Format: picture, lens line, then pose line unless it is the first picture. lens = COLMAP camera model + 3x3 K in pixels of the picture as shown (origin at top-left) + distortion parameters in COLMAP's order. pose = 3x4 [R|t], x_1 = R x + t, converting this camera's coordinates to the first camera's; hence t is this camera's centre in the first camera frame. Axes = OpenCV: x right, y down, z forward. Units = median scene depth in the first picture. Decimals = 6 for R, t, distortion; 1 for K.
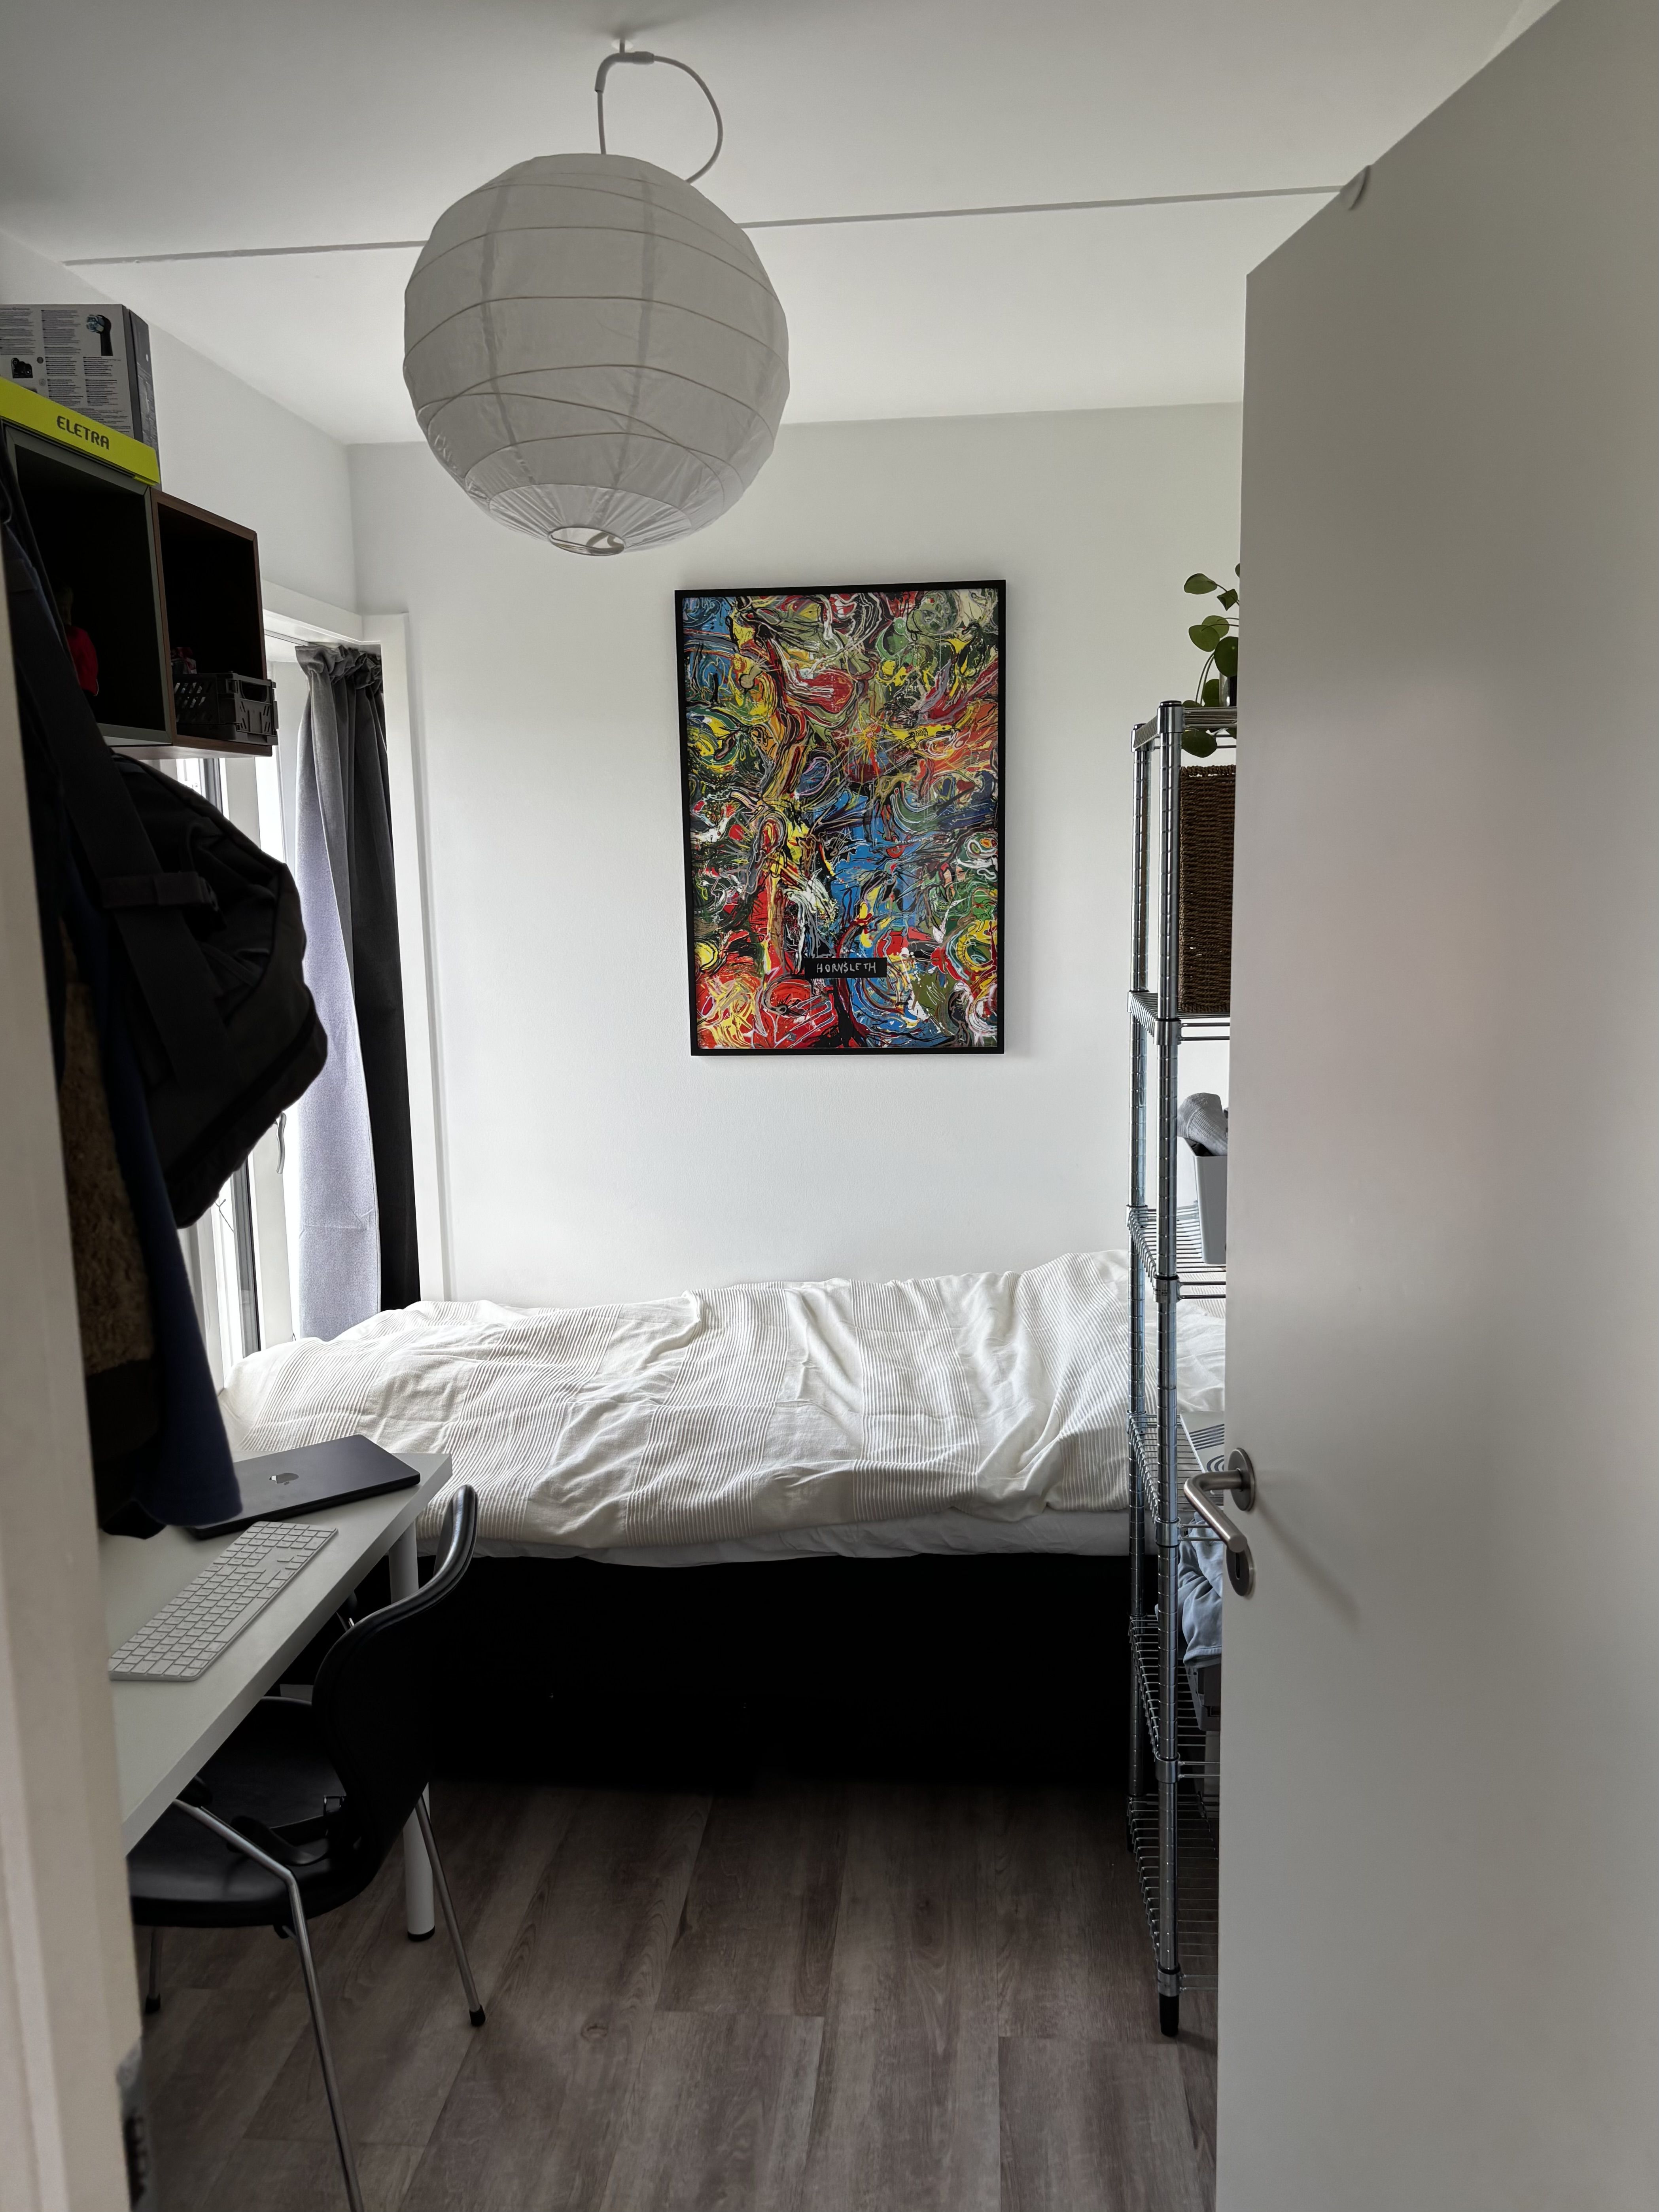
lens RADIAL K [[1720.3, 0, 838.2], [0, 1720.3, 1096.5], [0, 0, 1]] dist [0.022640, -0.011819]
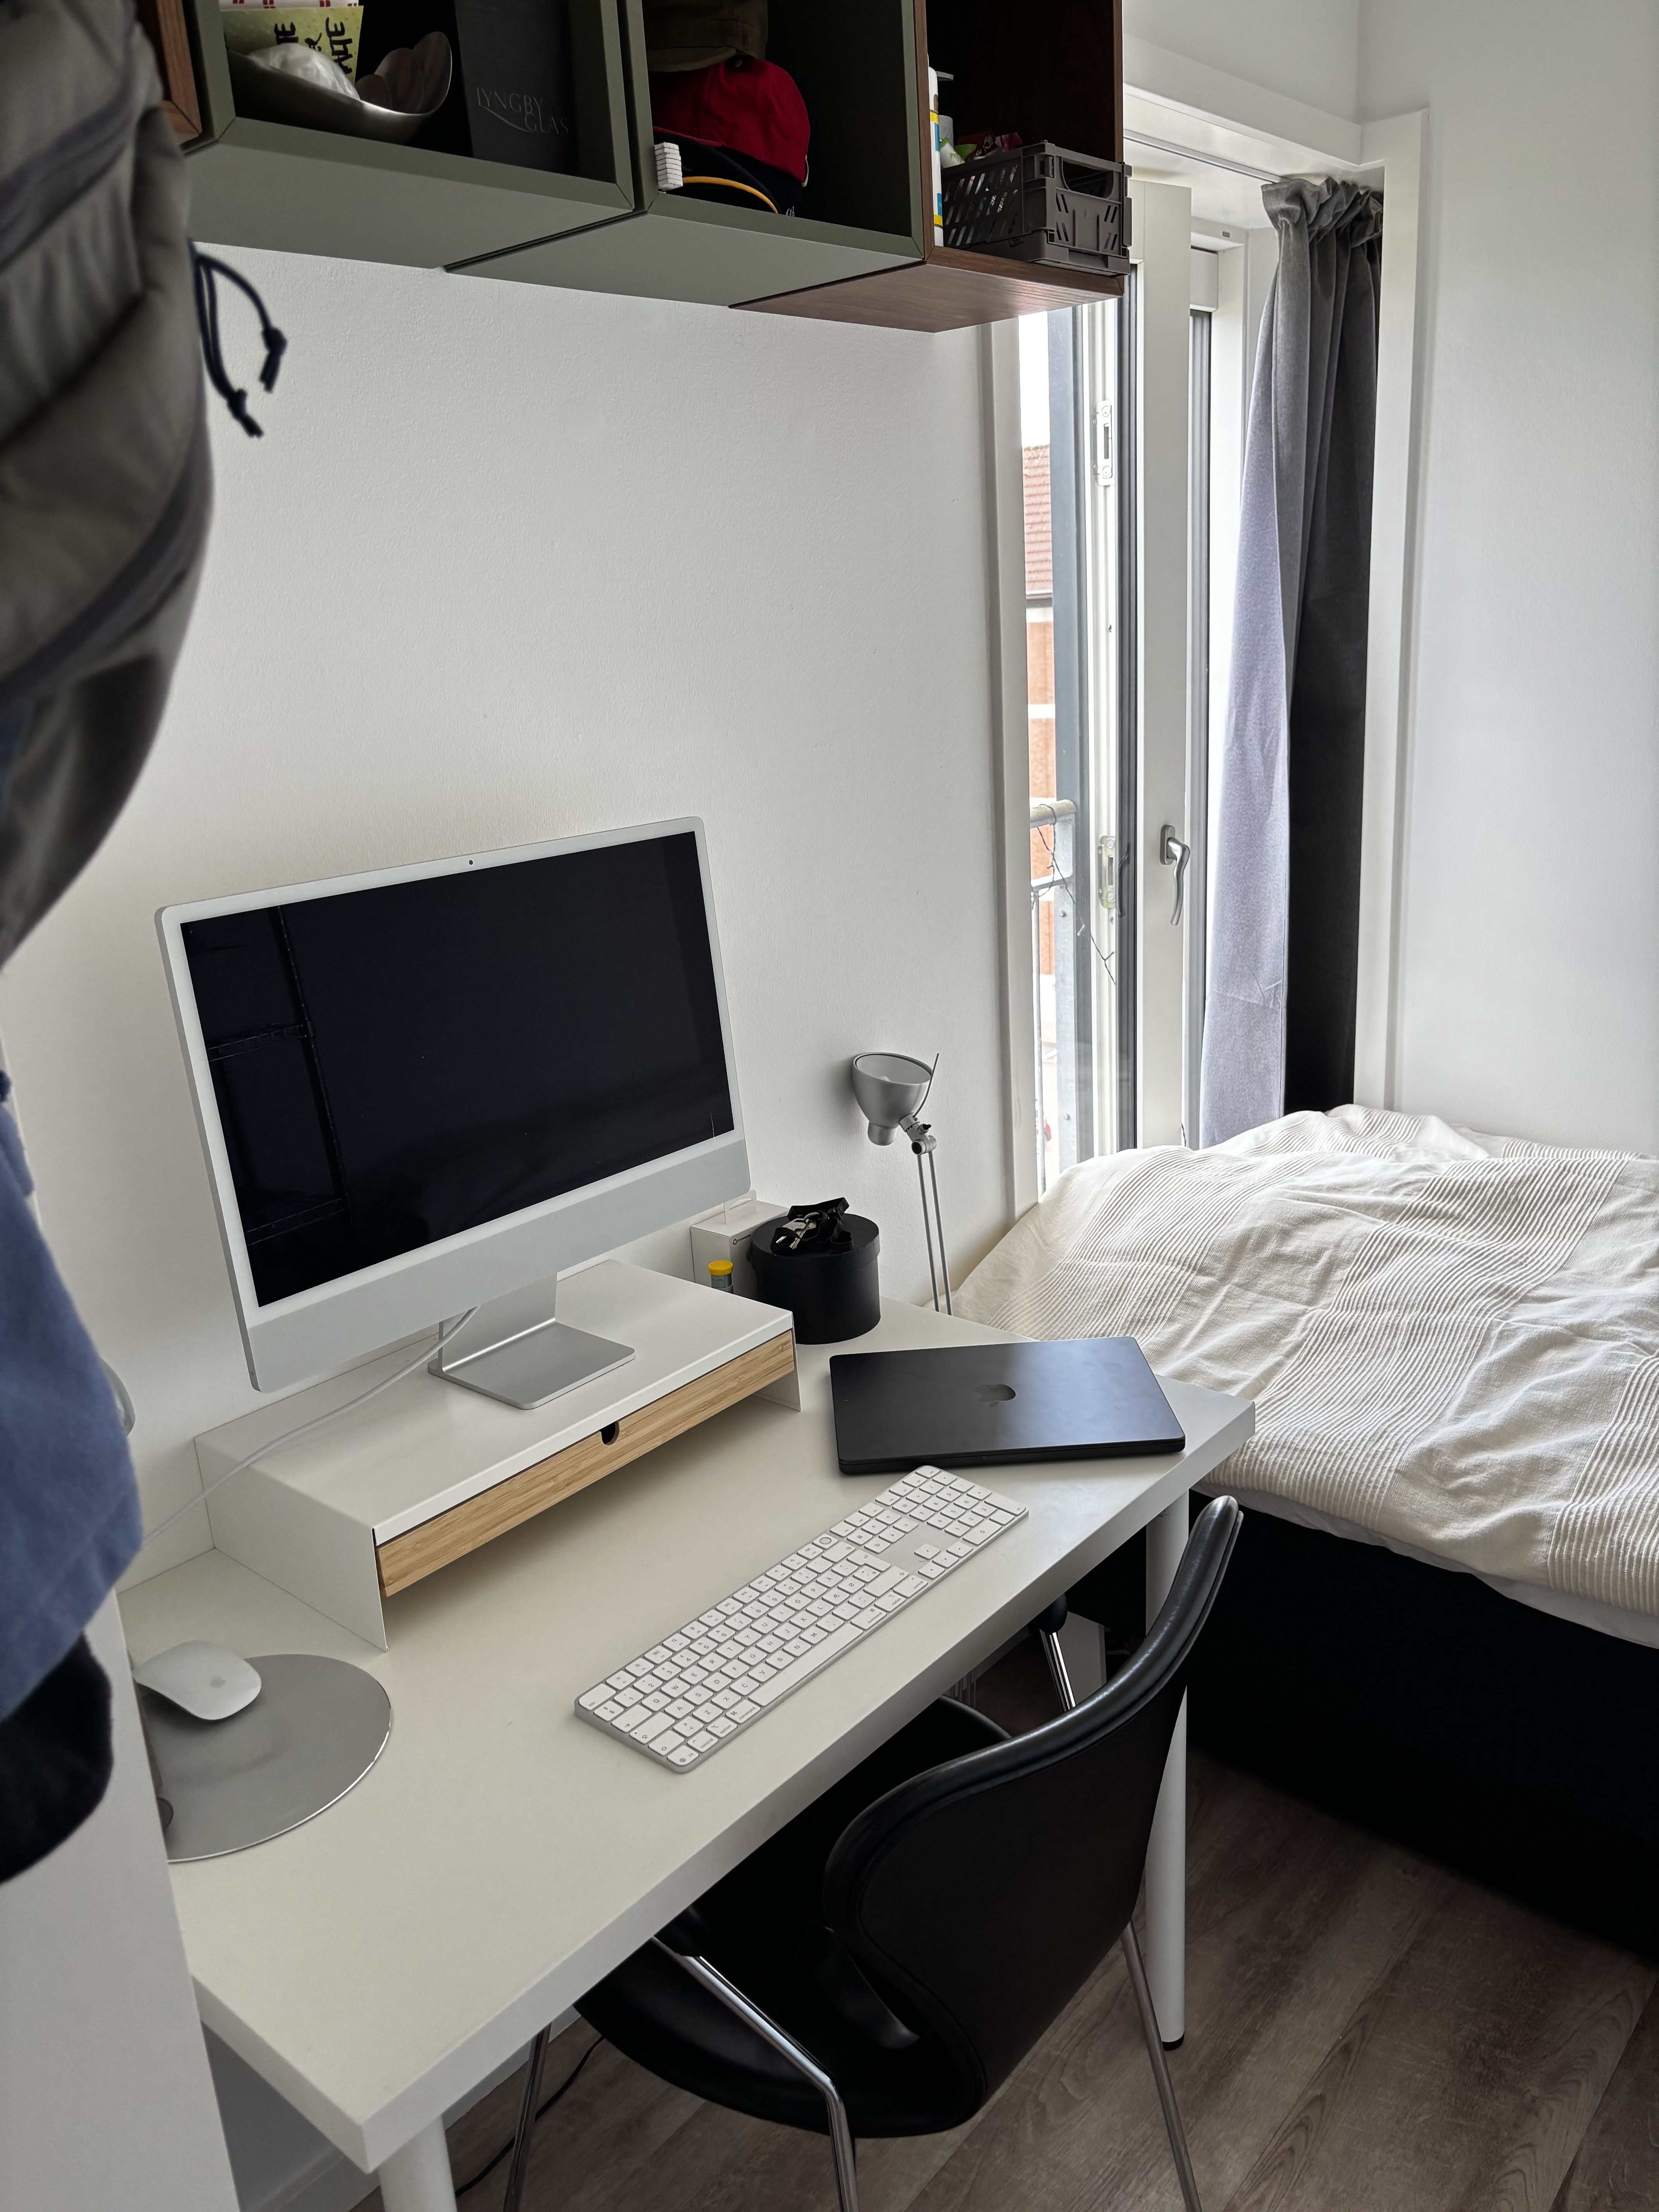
lens RADIAL K [[1720.4, 0, 838.2], [0, 1720.4, 1096.5], [0, 0, 1]] dist [0.022640, -0.011819]
pose [[0.820867, 0.137527, -0.554314, -0.010897], [-0.048024, 0.983758, 0.172957, -0.005959], [0.569097, -0.115354, 0.814139, 0.337347]]
